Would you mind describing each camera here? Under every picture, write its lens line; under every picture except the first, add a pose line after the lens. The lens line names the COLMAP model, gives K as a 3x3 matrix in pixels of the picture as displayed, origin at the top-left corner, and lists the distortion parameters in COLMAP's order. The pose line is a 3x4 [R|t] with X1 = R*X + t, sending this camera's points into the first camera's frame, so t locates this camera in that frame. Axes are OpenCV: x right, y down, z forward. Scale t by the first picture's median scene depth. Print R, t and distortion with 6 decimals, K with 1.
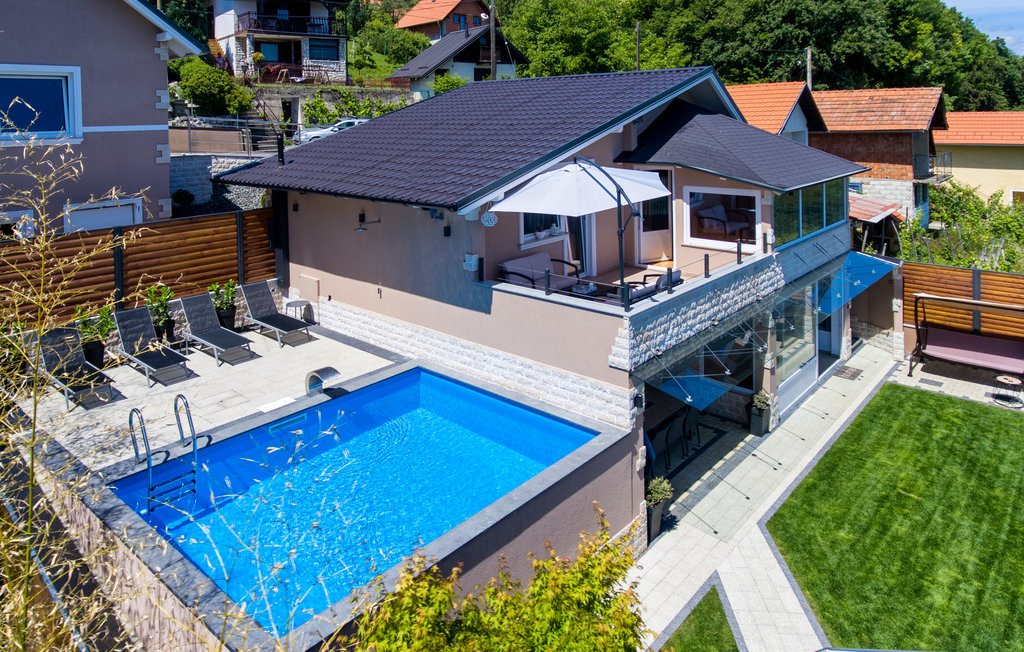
lens RADIAL K [[668.8, 0, 512.2], [0, 668.8, 179.8], [0, 0, 1]] dist [-0.000203, 0.000658]
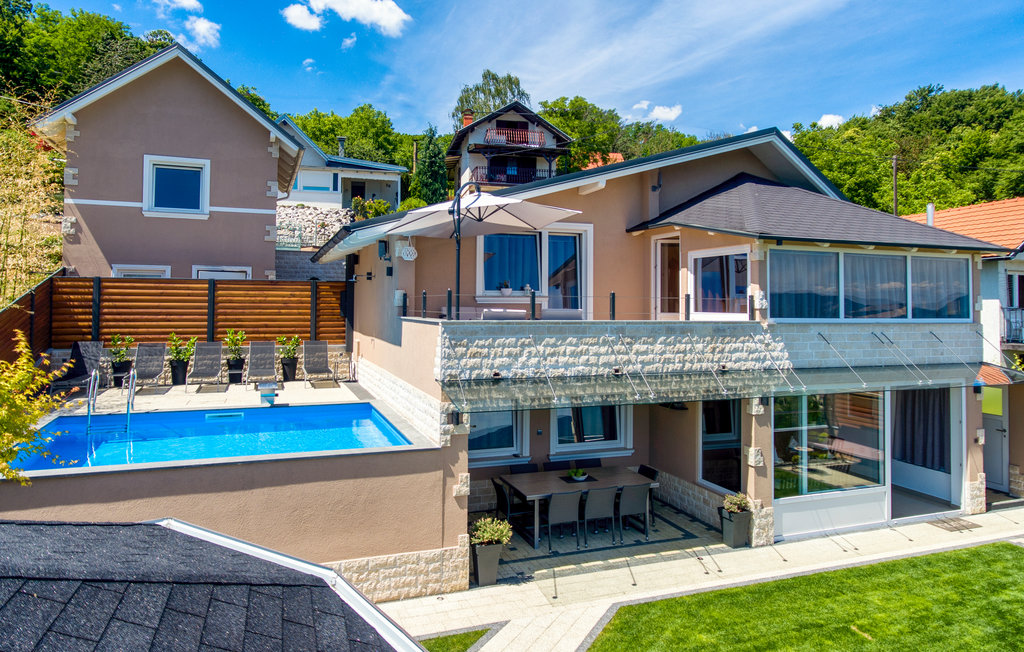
lens RADIAL K [[664.0, 0, 512.0], [0, 664.0, 326.0], [0, 0, 1]] dist [-0.006170, -0.001521]
pose [[0.882578, 0.040433, -0.468424, 0.625204], [-0.071999, 0.996167, -0.049671, 0.221732], [0.464621, 0.077565, 0.882106, 0.191990]]
